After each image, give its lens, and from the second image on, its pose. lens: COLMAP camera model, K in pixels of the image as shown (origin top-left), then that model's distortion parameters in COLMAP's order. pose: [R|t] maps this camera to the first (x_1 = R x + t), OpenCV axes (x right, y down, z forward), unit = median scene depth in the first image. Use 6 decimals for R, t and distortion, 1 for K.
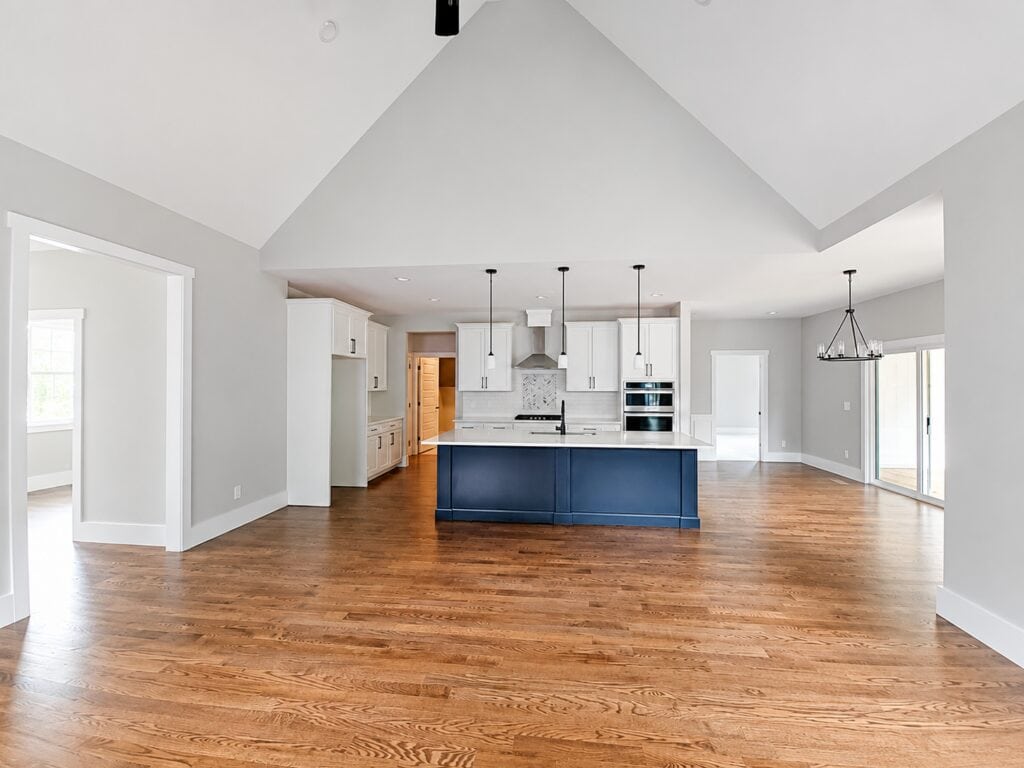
lens RADIAL K [[422.8, 0, 512.0], [0, 422.8, 384.0], [0, 0, 1]] dist [0.001698, 0.000163]
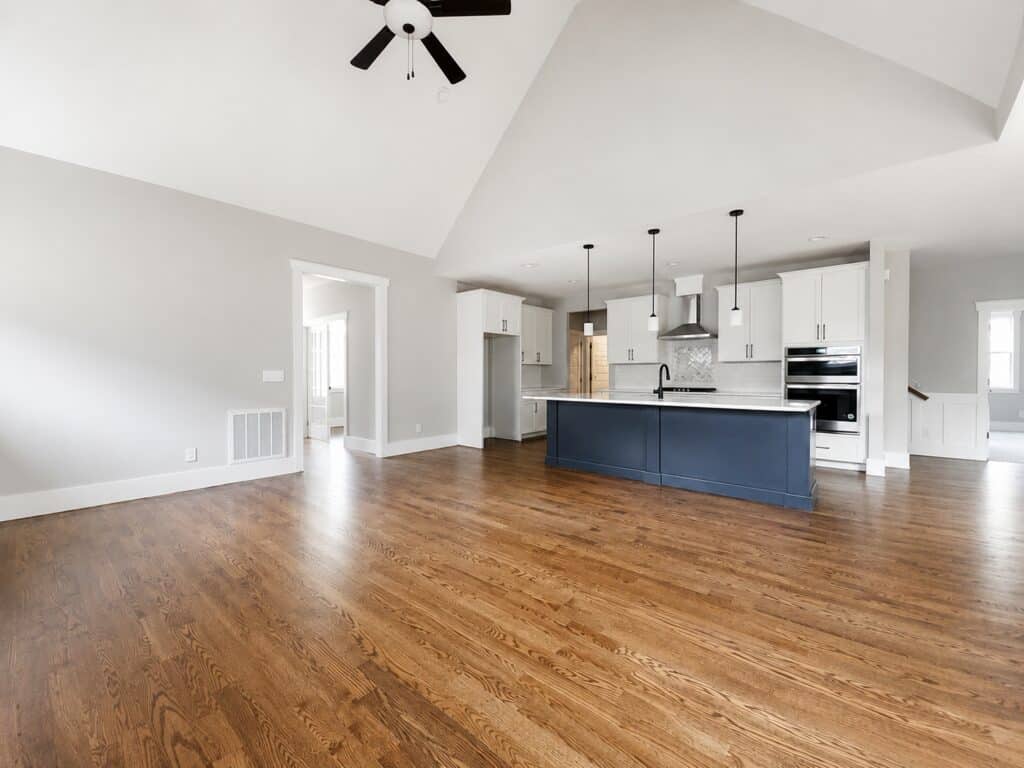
lens RADIAL K [[422.8, 0, 512.0], [0, 422.8, 384.0], [0, 0, 1]] dist [0.001698, 0.000163]
pose [[0.828275, 0.007628, -0.560270, 0.327346], [0.002761, 0.999840, 0.017695, 0.057944], [0.560315, -0.016203, 0.828121, -0.023955]]
